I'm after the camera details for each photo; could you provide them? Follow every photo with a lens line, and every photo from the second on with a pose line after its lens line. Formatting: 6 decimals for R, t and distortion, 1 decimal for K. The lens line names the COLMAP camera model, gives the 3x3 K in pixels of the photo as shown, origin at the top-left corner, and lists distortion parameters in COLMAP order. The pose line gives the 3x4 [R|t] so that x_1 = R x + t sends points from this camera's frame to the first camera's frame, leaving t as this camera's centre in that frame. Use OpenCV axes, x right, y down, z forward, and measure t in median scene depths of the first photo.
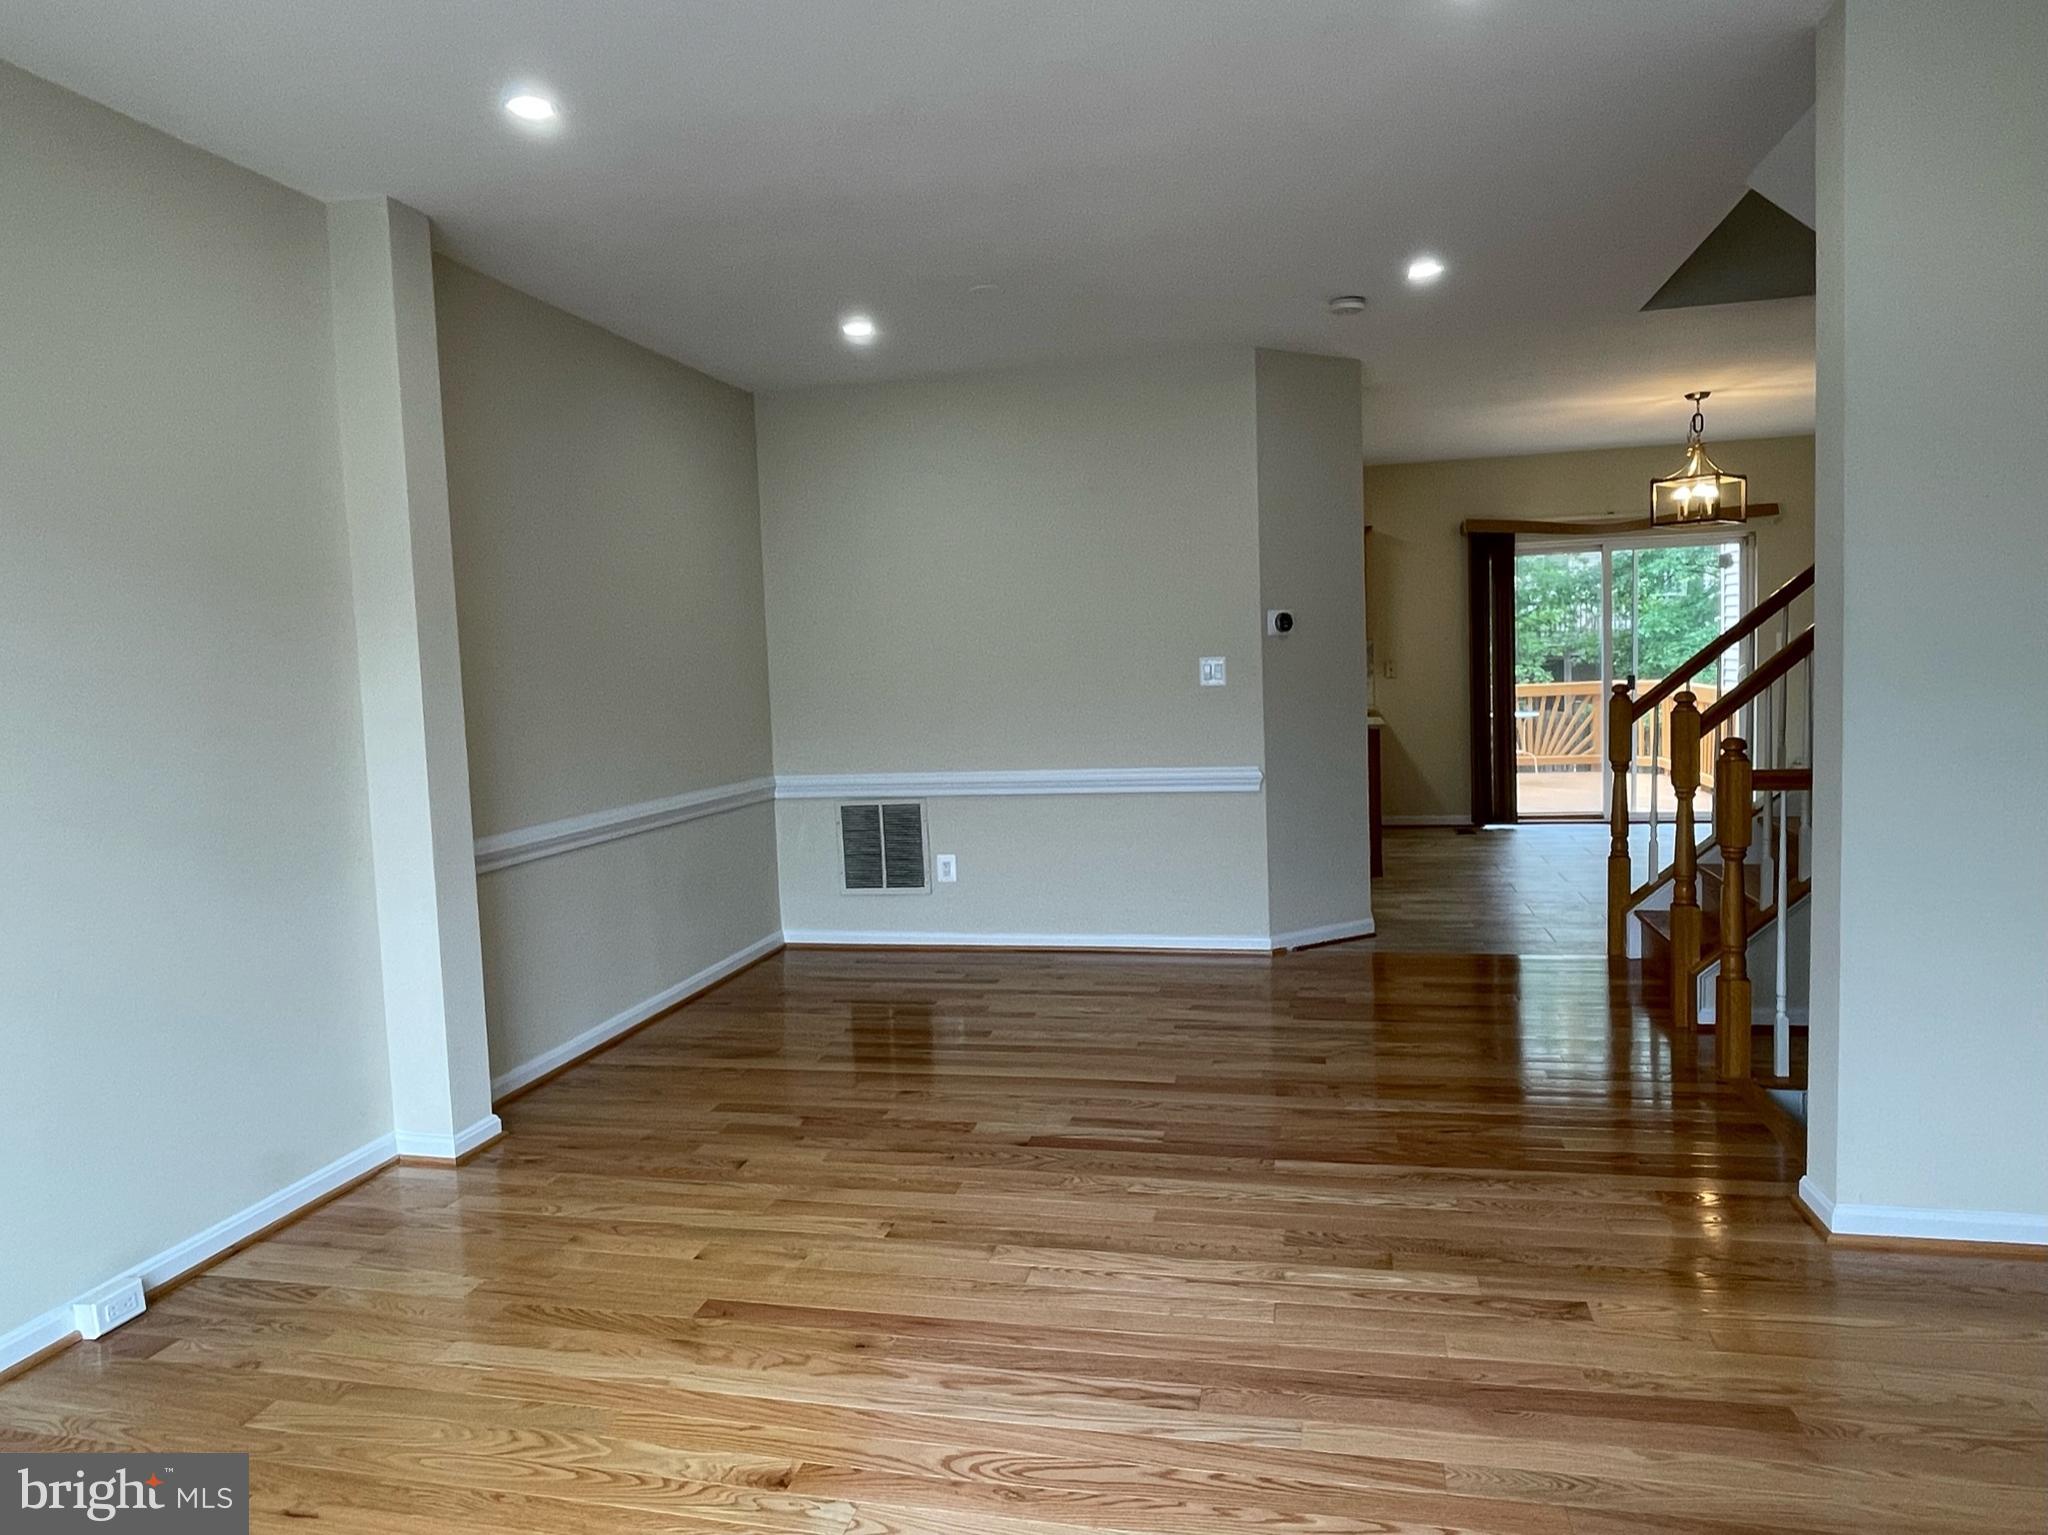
lens RADIAL K [[1290.8, 0, 1030.7], [0, 1290.8, 786.1], [0, 0, 1]] dist [-0.004878, -0.004899]
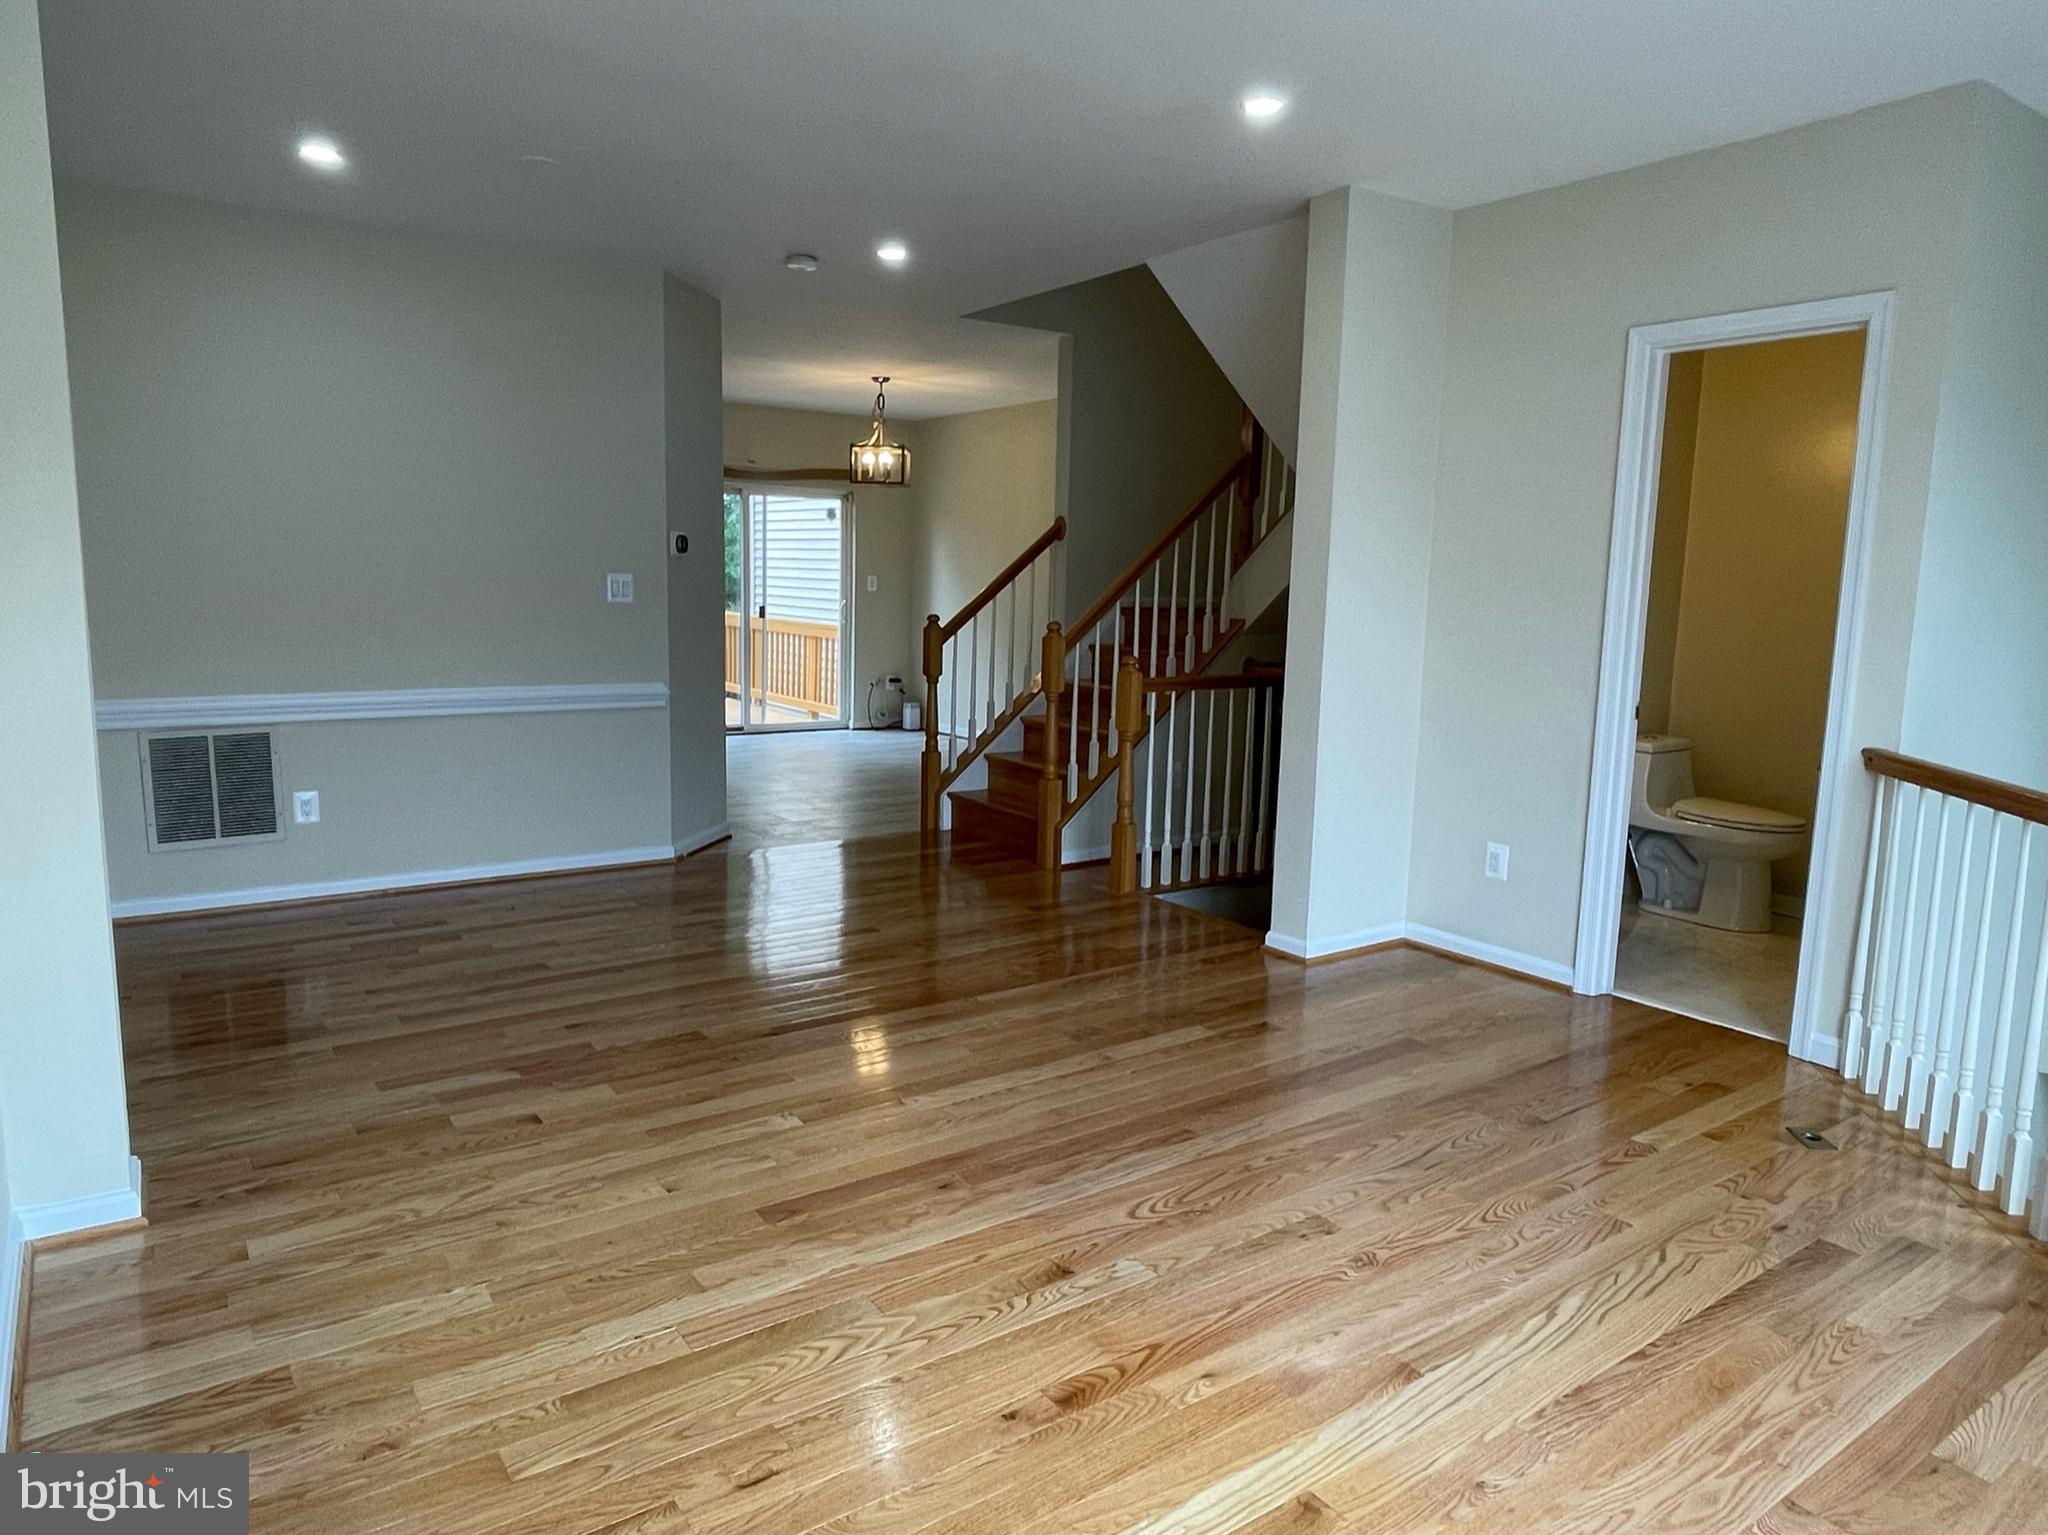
lens RADIAL K [[1290.8, 0, 1022.1], [0, 1290.8, 760.4], [0, 0, 1]] dist [-0.004878, -0.004899]
pose [[0.665851, -0.053189, 0.744187, -0.586289], [0.027269, 0.998524, 0.046969, 0.009767], [-0.745587, -0.010981, 0.666318, 0.136668]]
